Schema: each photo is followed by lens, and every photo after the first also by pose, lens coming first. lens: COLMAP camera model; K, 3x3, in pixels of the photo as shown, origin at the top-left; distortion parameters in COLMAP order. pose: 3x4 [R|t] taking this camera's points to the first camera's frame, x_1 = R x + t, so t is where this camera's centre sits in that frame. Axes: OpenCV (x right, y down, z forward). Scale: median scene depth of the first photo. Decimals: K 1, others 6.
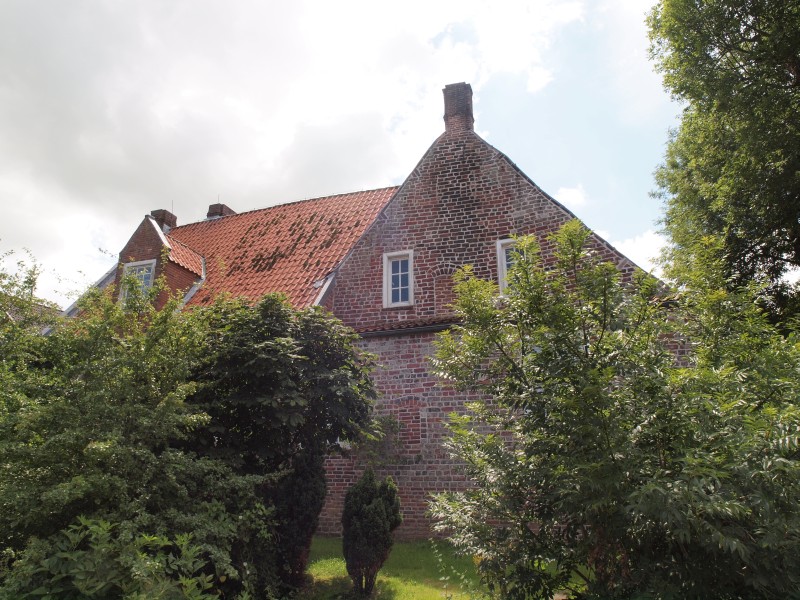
lens RADIAL K [[562.2, 0, 400.0], [0, 562.2, 300.0], [0, 0, 1]] dist [-0.081547, 0.002991]
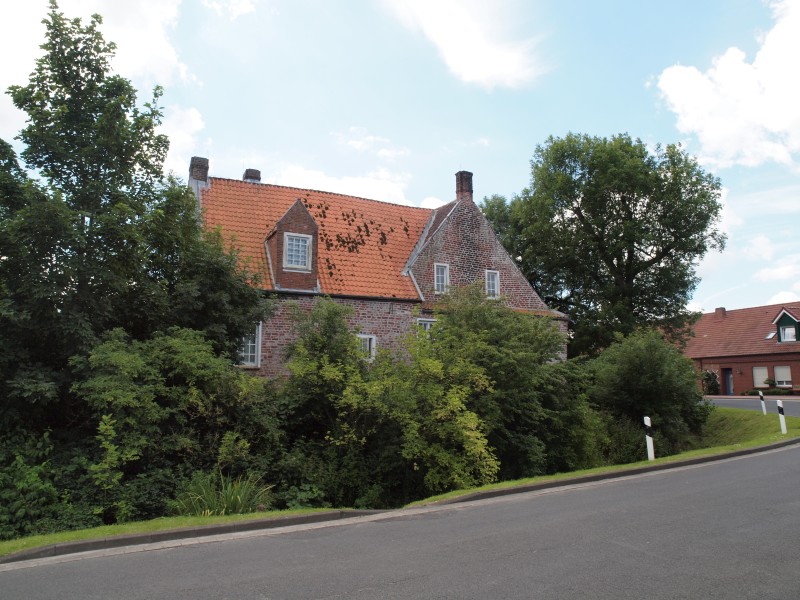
lens RADIAL K [[562.2, 0, 400.0], [0, 562.2, 300.0], [0, 0, 1]] dist [-0.081547, 0.002991]
pose [[0.694257, 0.105813, 0.711907, -1.399780], [-0.220655, 0.972794, 0.070596, -0.070420], [-0.685069, -0.206098, 0.698716, -0.216783]]
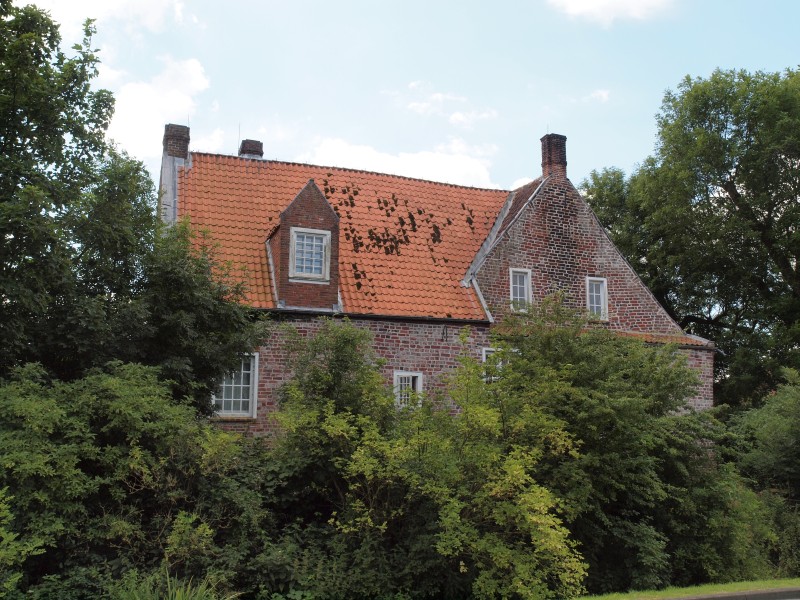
lens RADIAL K [[787.5, 0, 401.0], [0, 787.5, 305.3], [0, 0, 1]] dist [0.003144, 0.021703]
pose [[0.767466, 0.114663, 0.630752, -1.332377], [-0.204016, 0.976409, 0.070736, -0.076557], [-0.607761, -0.182971, 0.772753, -0.231068]]
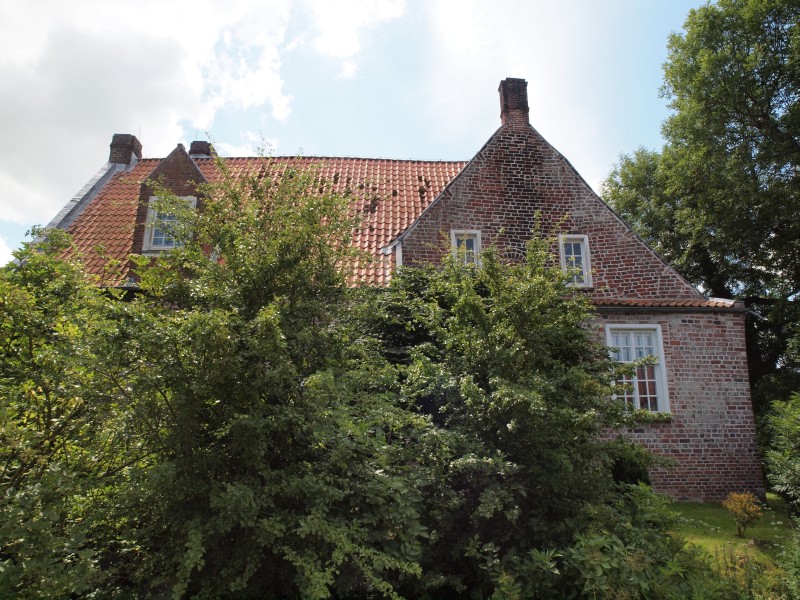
lens RADIAL K [[562.2, 0, 400.0], [0, 562.2, 300.0], [0, 0, 1]] dist [-0.081547, 0.002991]
pose [[0.928568, 0.099474, 0.357584, -0.473370], [-0.116431, 0.992854, 0.026150, 0.028604], [-0.352427, -0.065916, 0.933515, 0.071877]]
